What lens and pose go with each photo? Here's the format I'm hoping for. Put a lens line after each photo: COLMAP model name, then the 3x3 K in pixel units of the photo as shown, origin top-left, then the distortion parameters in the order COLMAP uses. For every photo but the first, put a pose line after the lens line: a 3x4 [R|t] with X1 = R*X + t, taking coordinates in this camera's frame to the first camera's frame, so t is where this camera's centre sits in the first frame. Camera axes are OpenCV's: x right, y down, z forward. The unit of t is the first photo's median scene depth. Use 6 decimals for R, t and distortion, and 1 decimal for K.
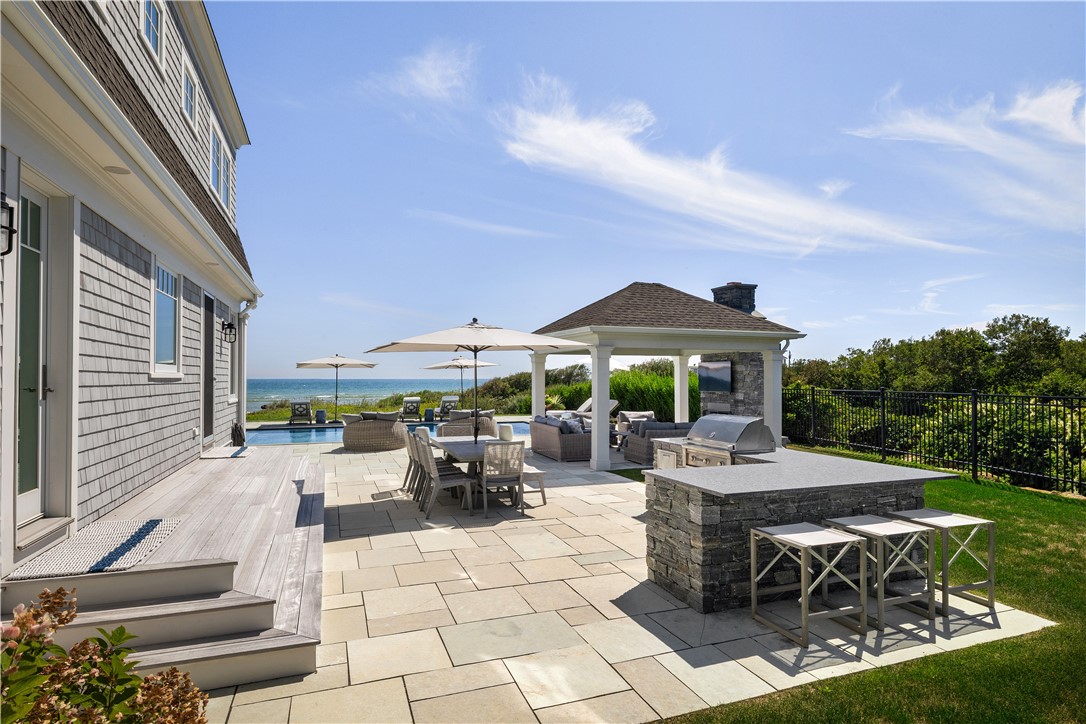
lens RADIAL K [[582.0, 0, 541.4], [0, 582.0, 365.5], [0, 0, 1]] dist [-0.001281, -0.000522]
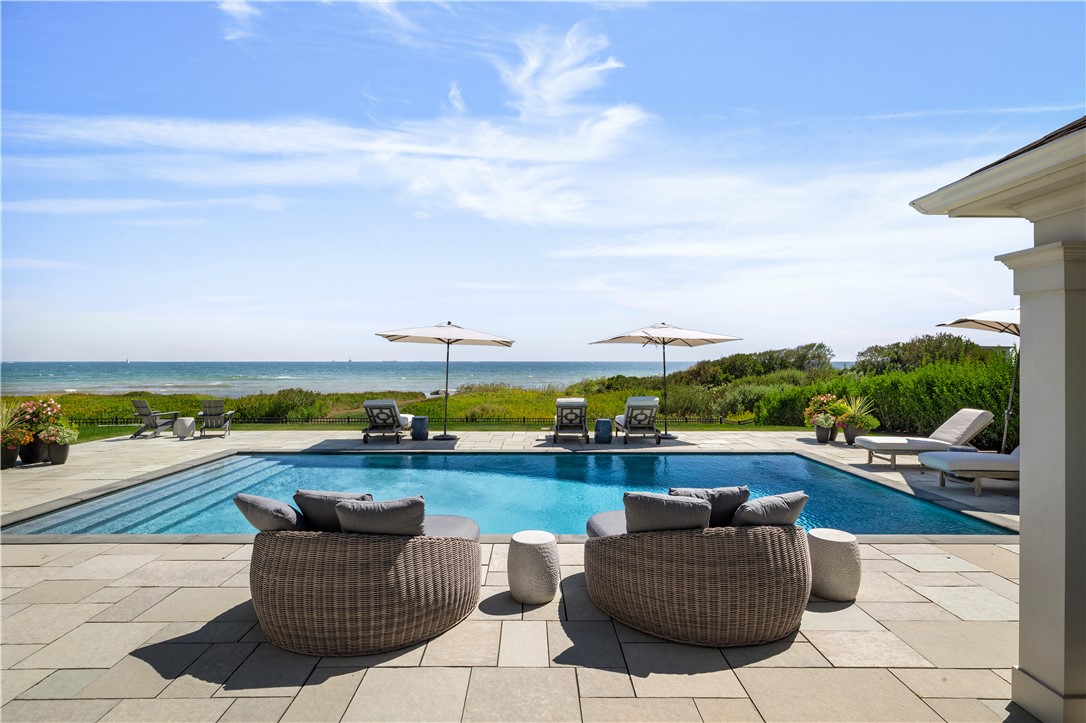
lens RADIAL K [[582.0, 0, 539.0], [0, 582.0, 360.4], [0, 0, 1]] dist [-0.001281, -0.000522]
pose [[0.942060, 0.002159, -0.335438, -0.068419], [0.005104, 0.999771, 0.020768, 0.008285], [0.335406, -0.021276, 0.941834, 0.475534]]
